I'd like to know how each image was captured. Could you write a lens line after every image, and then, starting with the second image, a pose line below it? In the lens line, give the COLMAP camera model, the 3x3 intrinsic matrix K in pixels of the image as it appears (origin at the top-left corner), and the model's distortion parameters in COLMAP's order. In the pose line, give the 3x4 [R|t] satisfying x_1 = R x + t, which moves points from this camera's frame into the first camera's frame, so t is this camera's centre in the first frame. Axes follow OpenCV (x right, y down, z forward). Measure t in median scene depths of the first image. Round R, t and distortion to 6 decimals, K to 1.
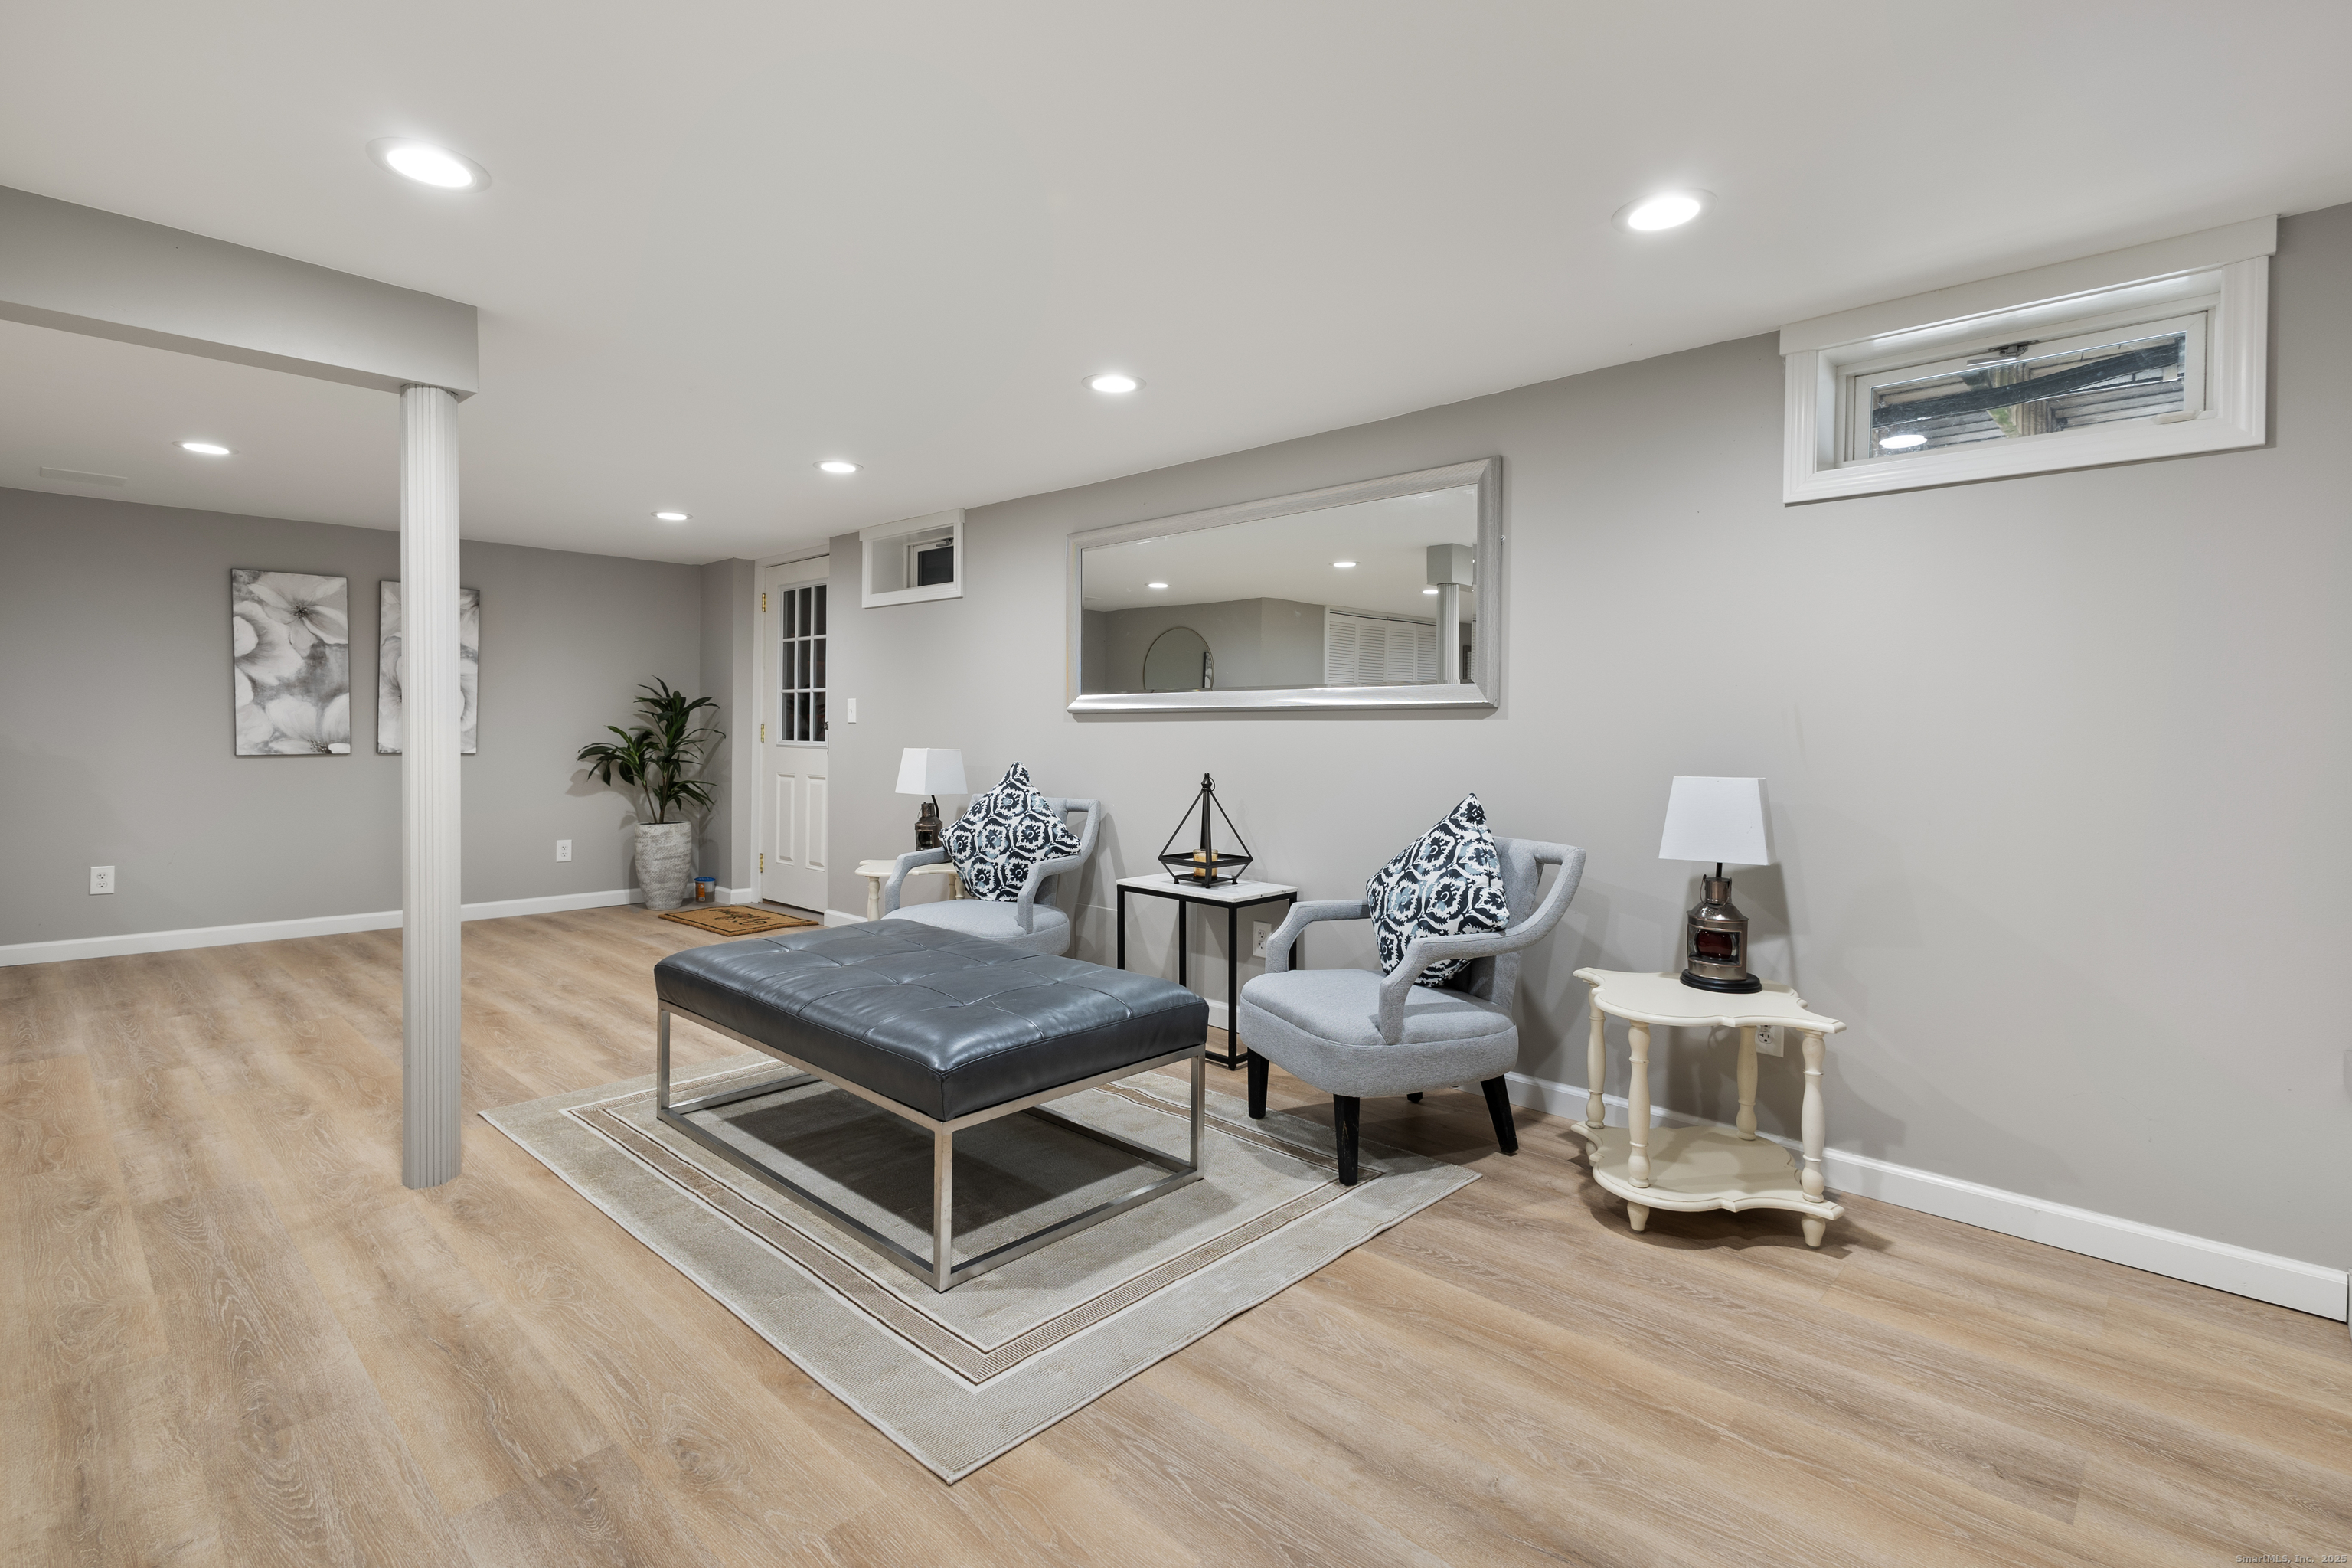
lens RADIAL K [[1098.6, 0, 1174.7], [0, 1098.6, 745.5], [0, 0, 1]] dist [-0.001368, -0.000132]
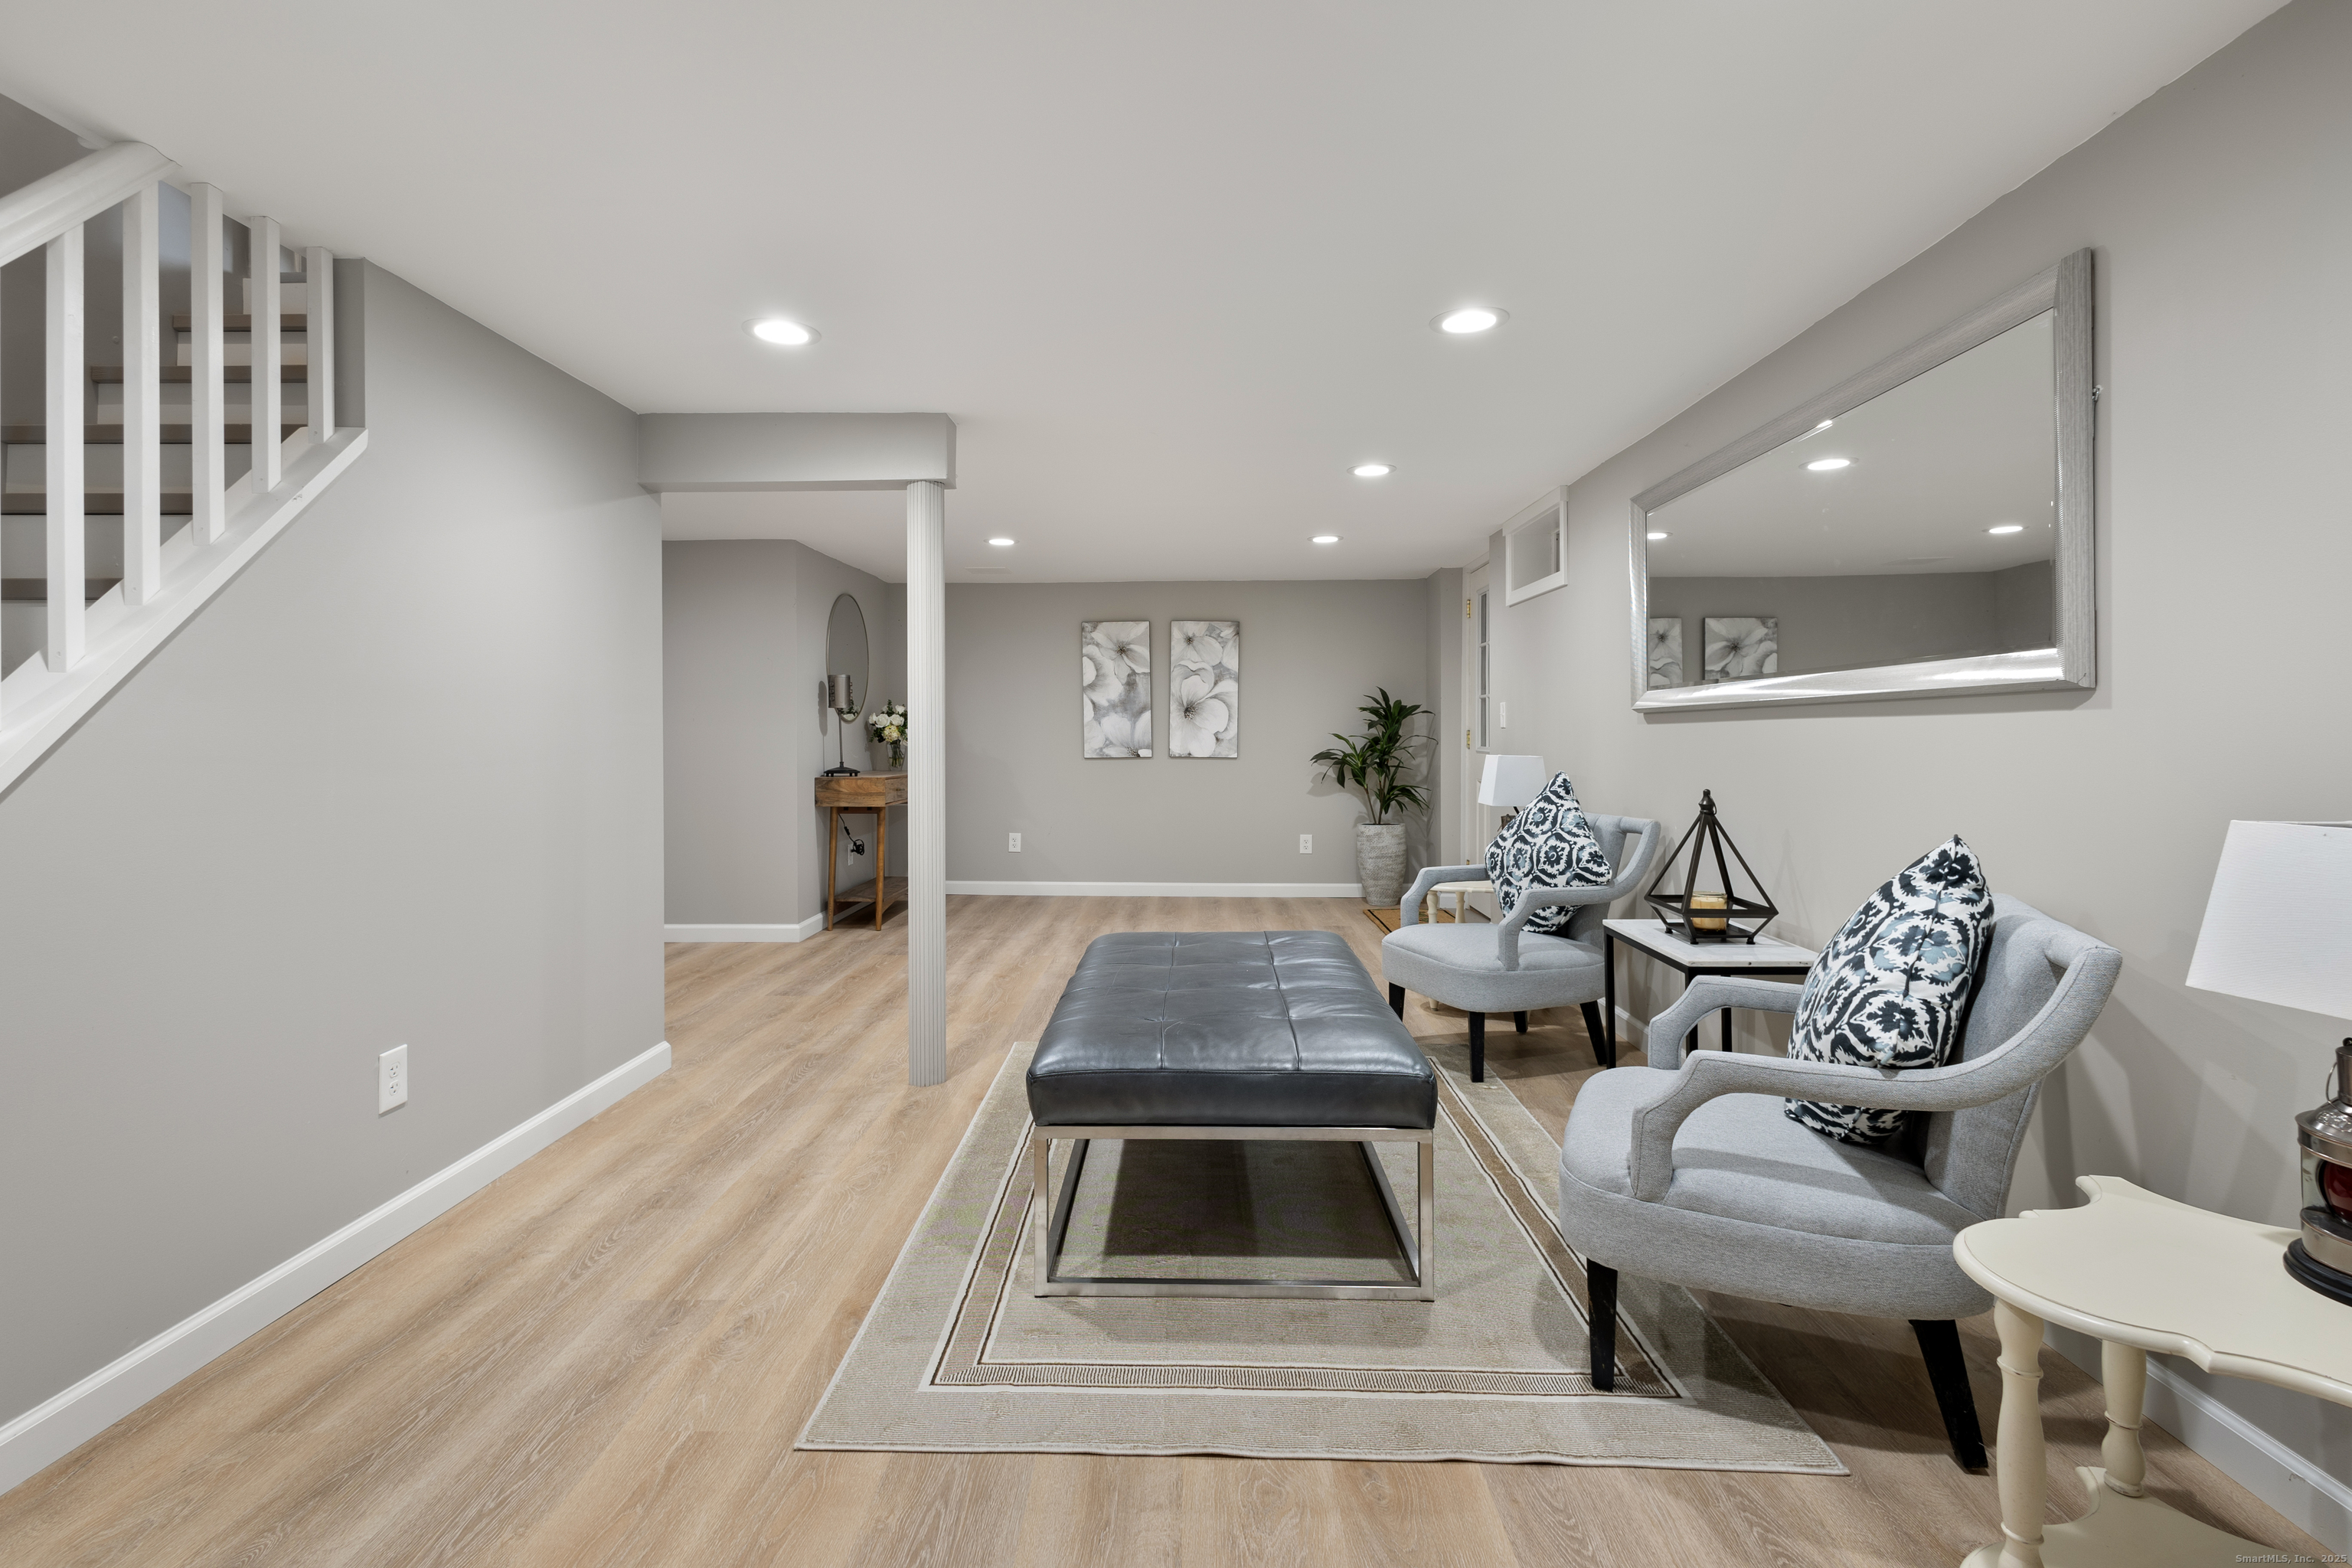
lens RADIAL K [[1105.5, 0, 1168.1], [0, 1105.5, 724.2], [0, 0, 1]] dist [0.001427, 0.001254]
pose [[0.667277, -0.015902, -0.744640, 0.312375], [-0.002516, 0.999718, -0.023604, -0.000910], [0.744805, 0.017624, 0.667049, 0.201040]]
